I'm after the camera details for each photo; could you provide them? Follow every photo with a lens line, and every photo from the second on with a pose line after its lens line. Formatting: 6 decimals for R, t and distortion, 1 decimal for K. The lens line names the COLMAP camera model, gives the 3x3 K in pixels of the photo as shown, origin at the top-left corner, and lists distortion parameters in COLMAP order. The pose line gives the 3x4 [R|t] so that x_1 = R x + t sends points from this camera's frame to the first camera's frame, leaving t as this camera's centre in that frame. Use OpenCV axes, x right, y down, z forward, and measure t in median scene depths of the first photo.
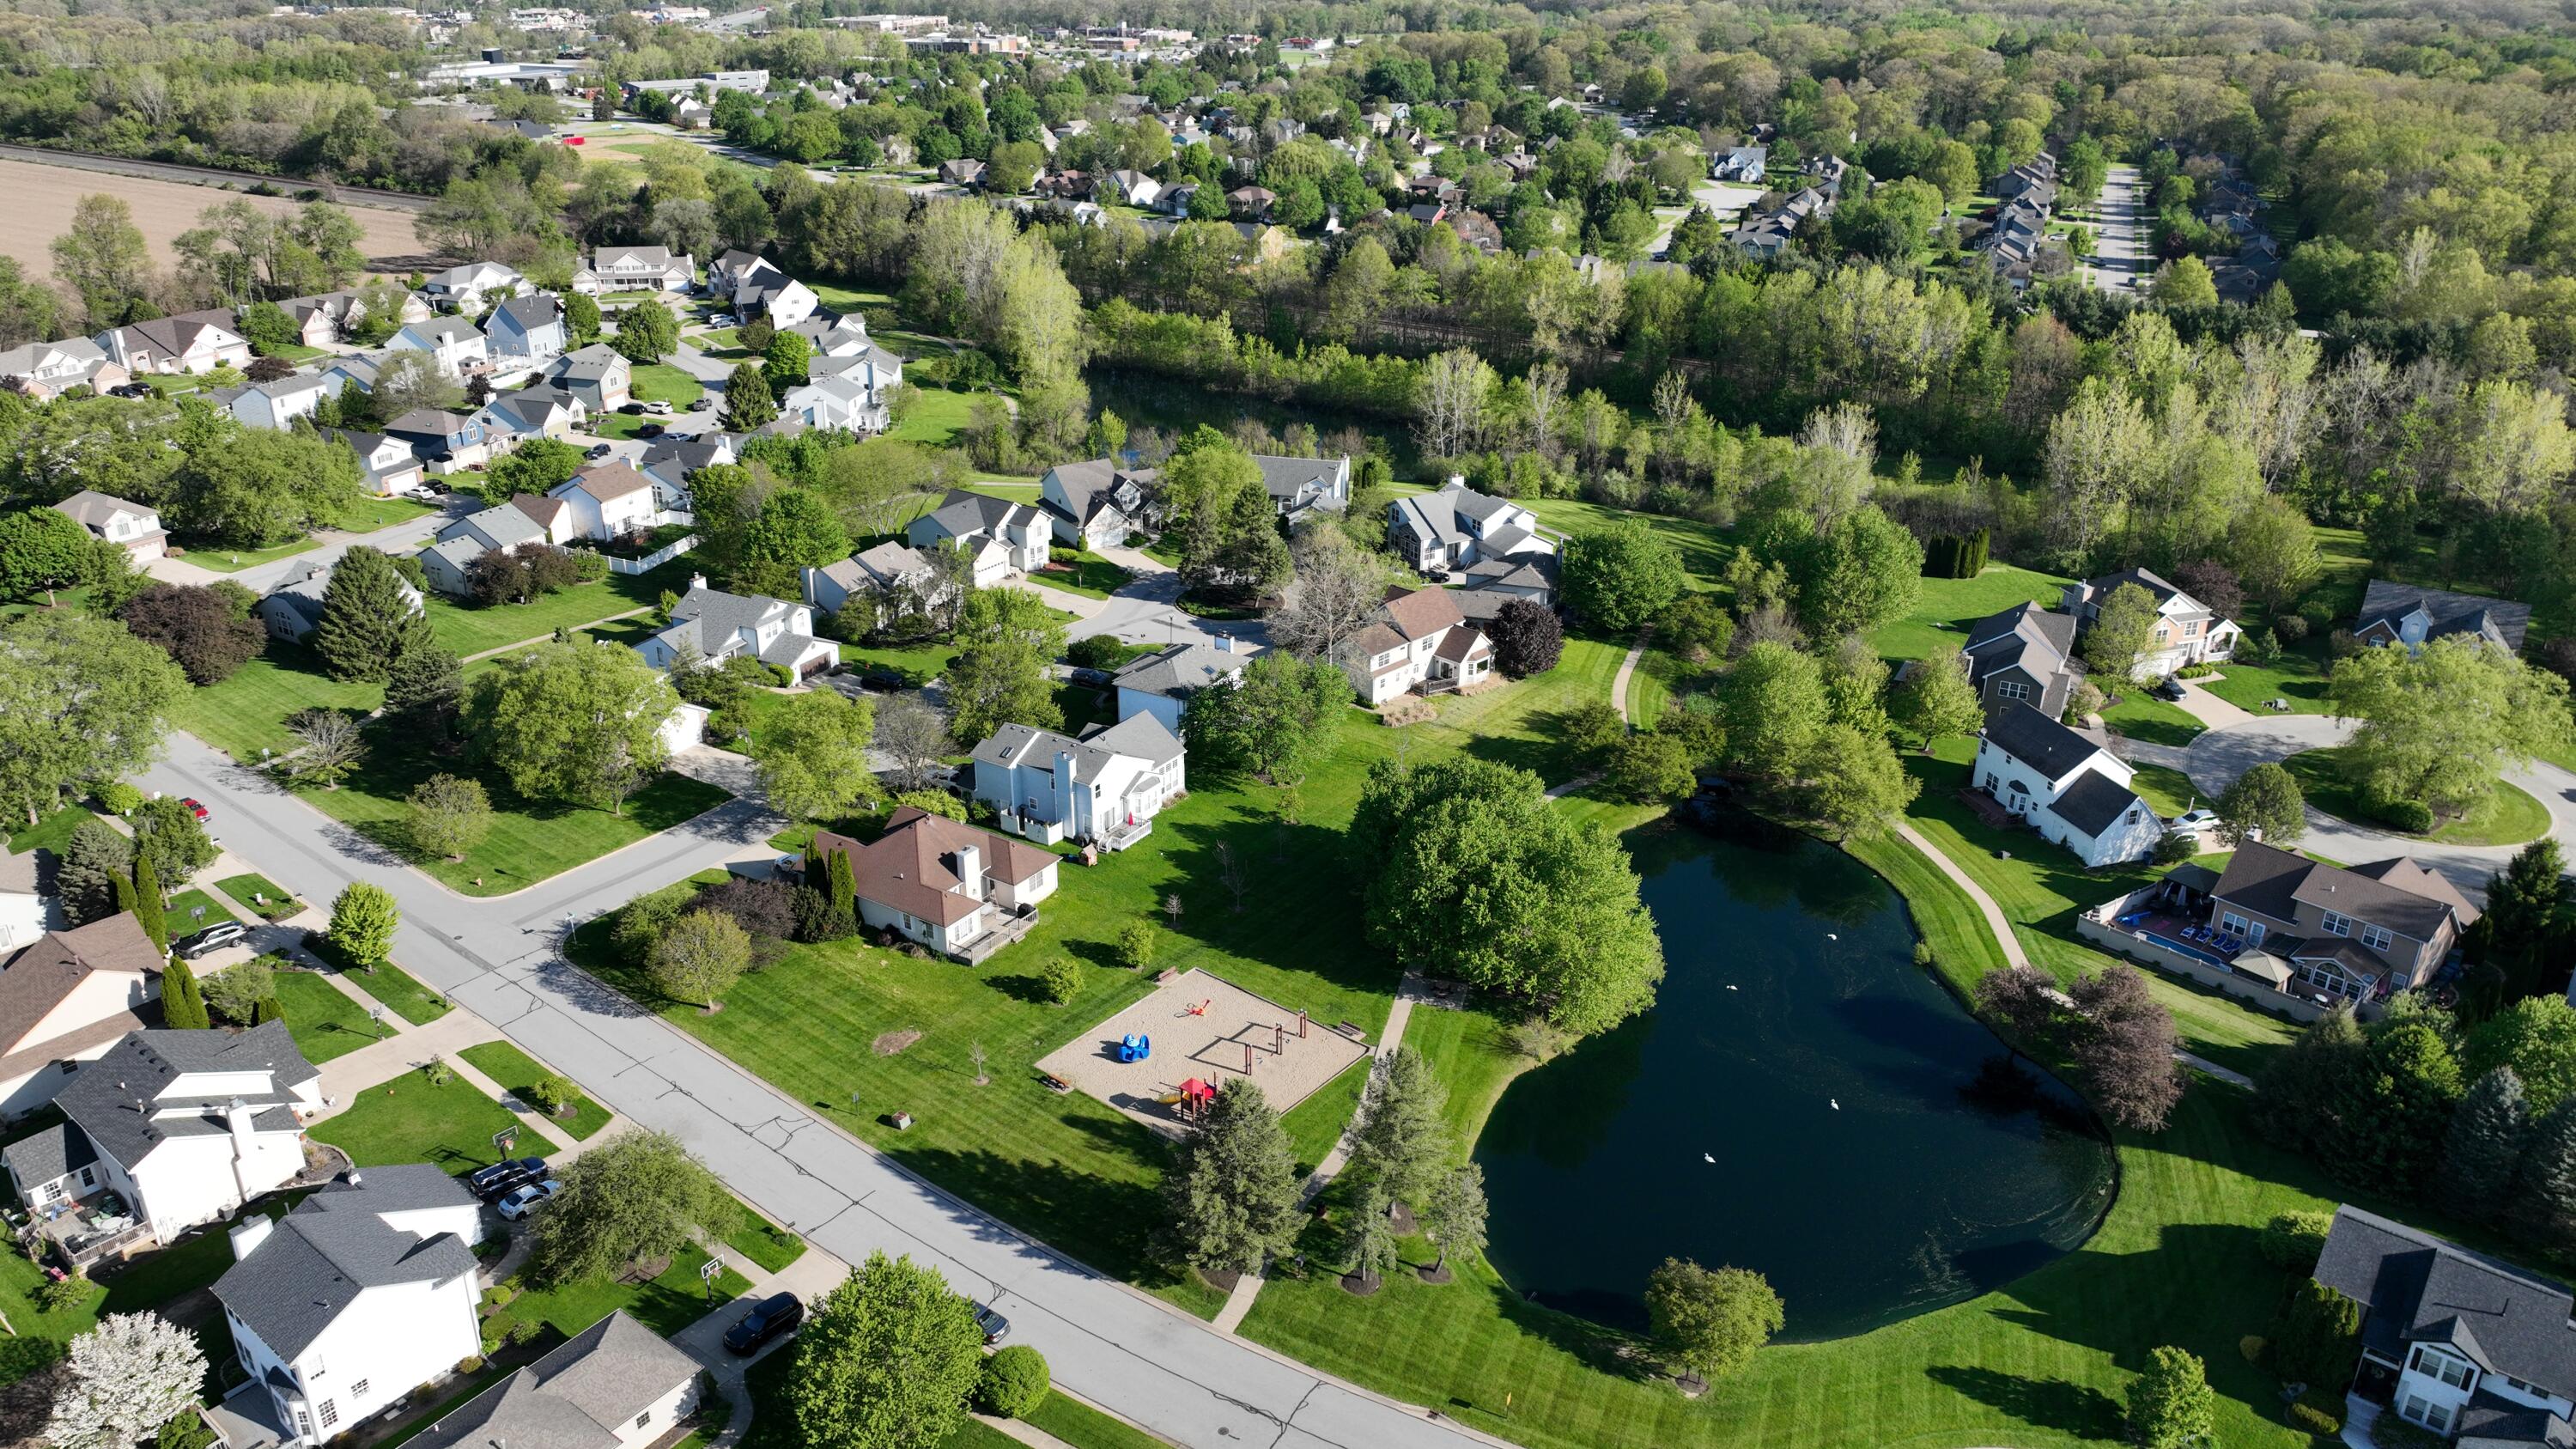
lens RADIAL K [[1807.2, 0, 1288.0], [0, 1807.2, 724.5], [0, 0, 1]] dist [0.002284, 0.007777]
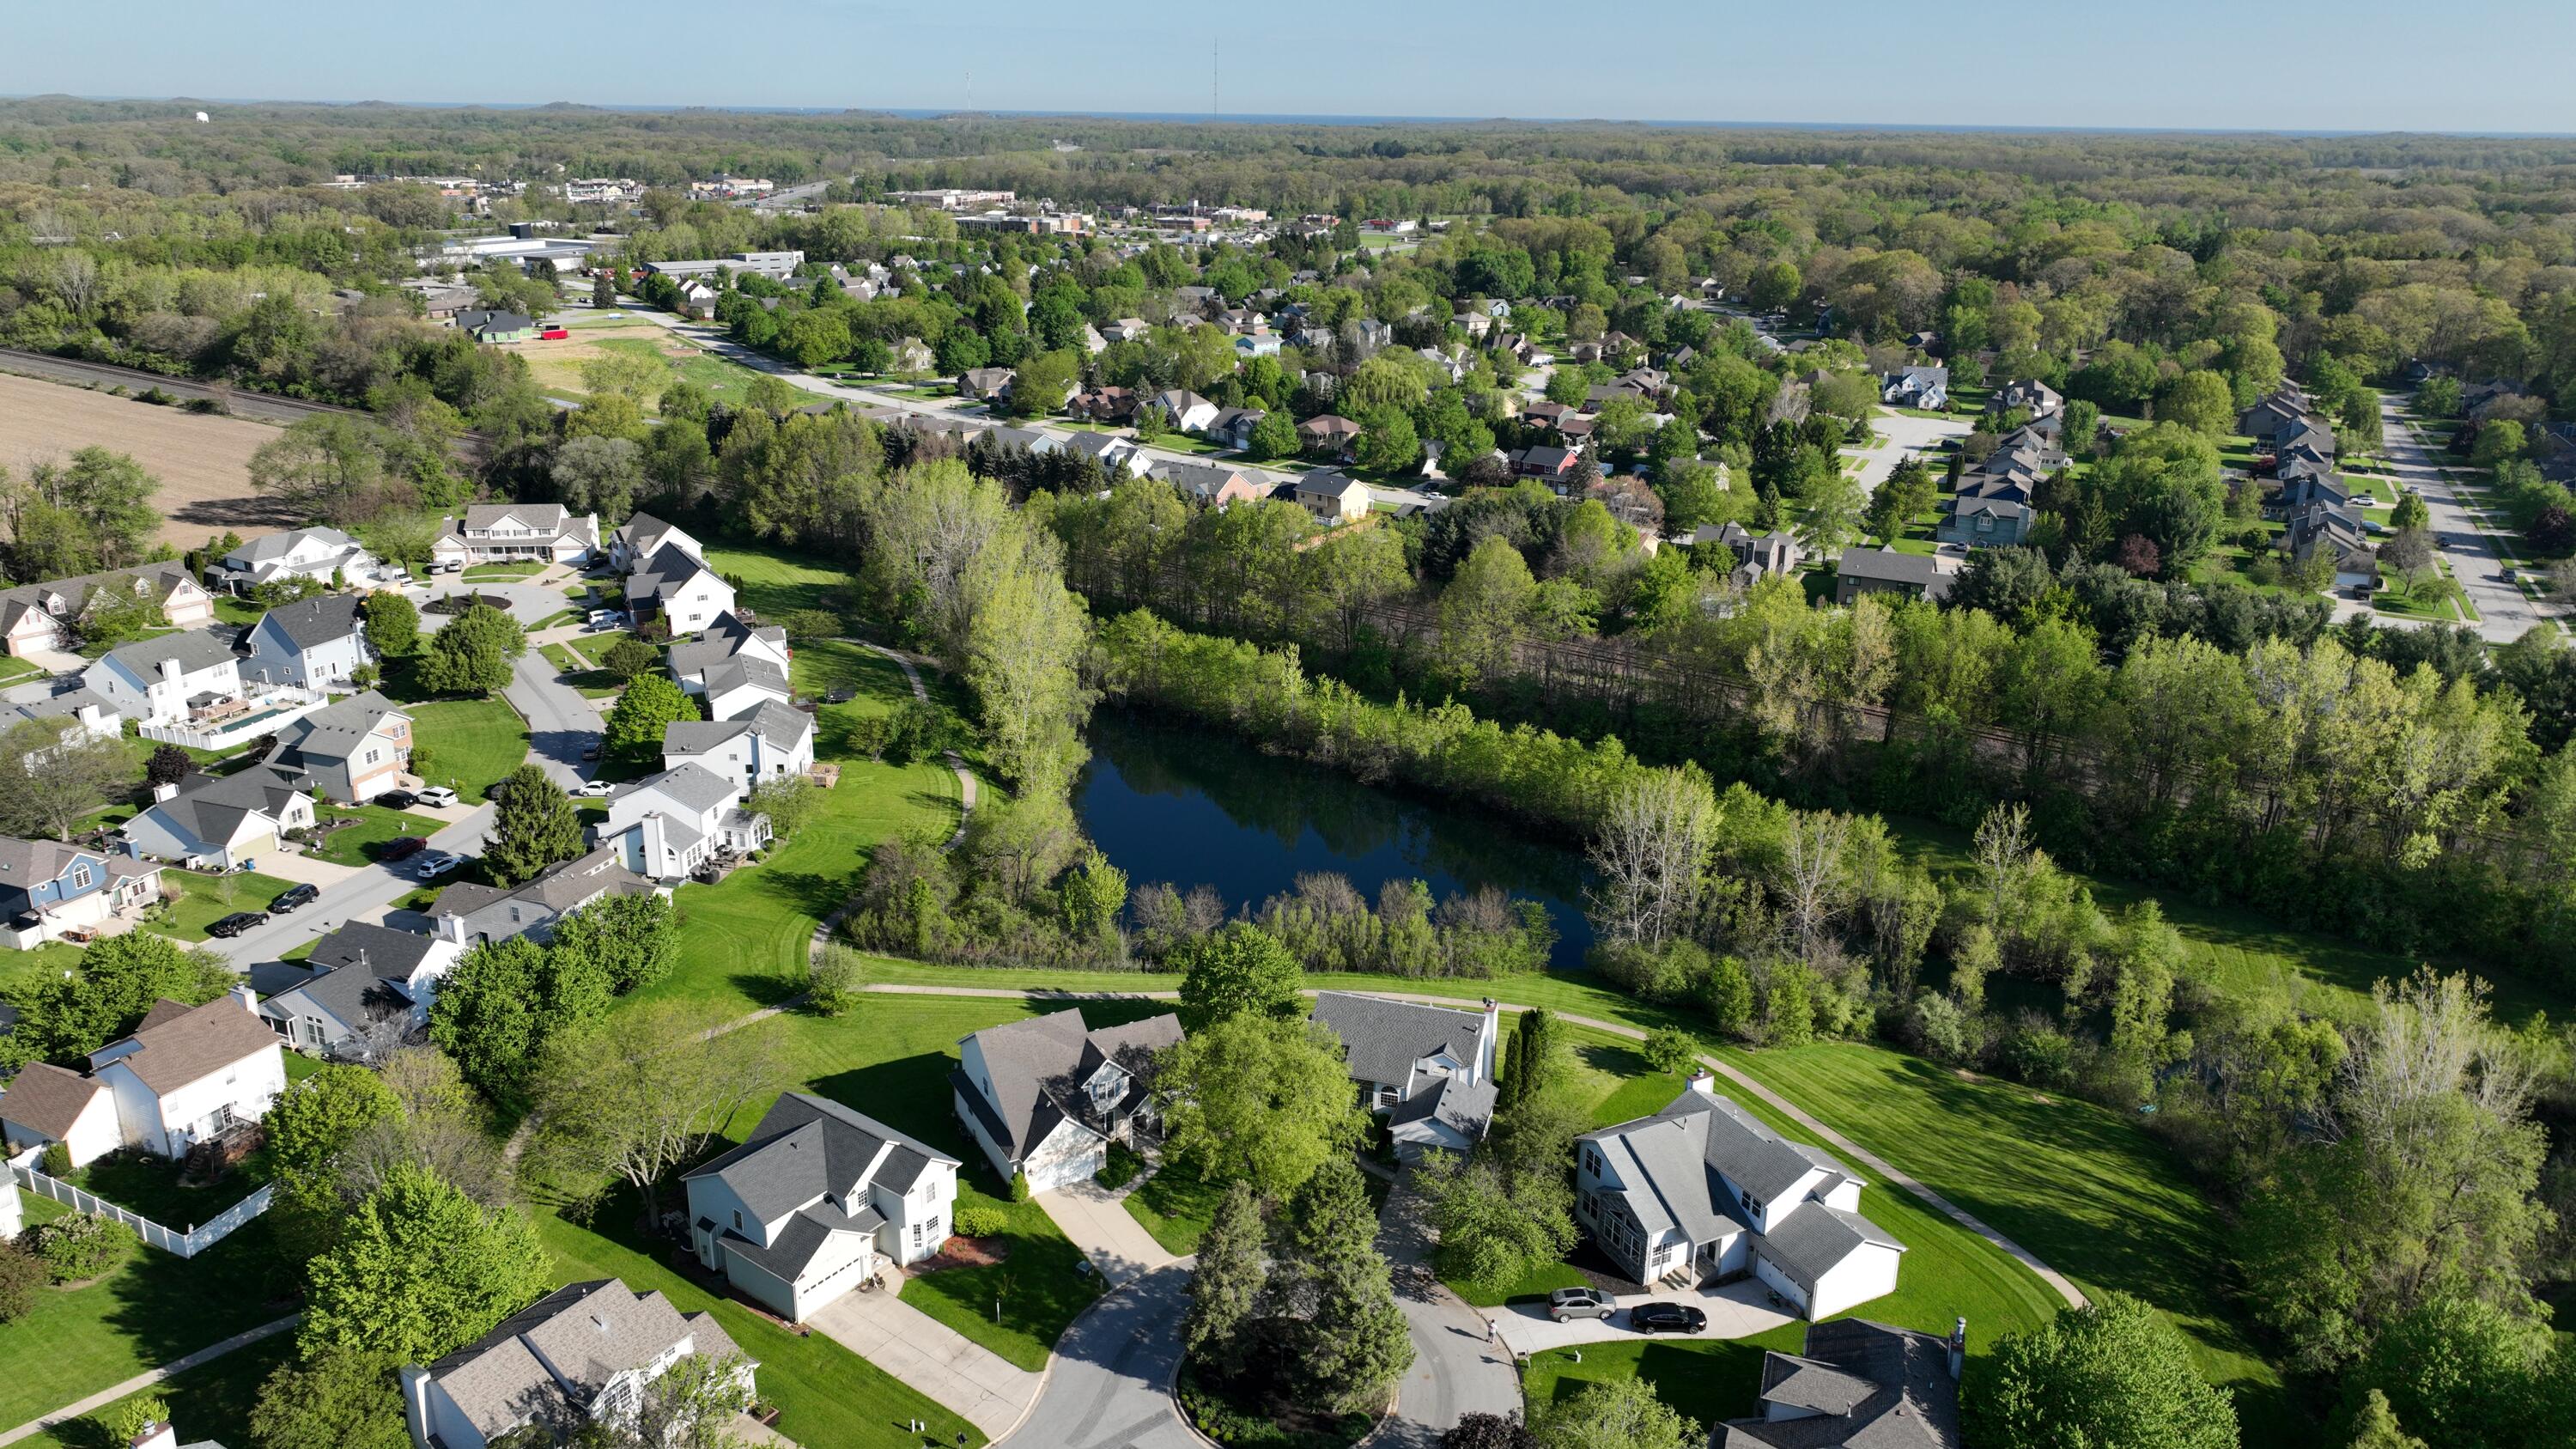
lens RADIAL K [[1807.2, 0, 1288.0], [0, 1807.2, 724.5], [0, 0, 1]] dist [0.002284, 0.007777]
pose [[0.999146, 0.021379, -0.035354, -0.006330], [-0.024304, 0.996128, -0.084487, -0.081210], [0.033411, 0.085274, 0.995797, 0.183227]]
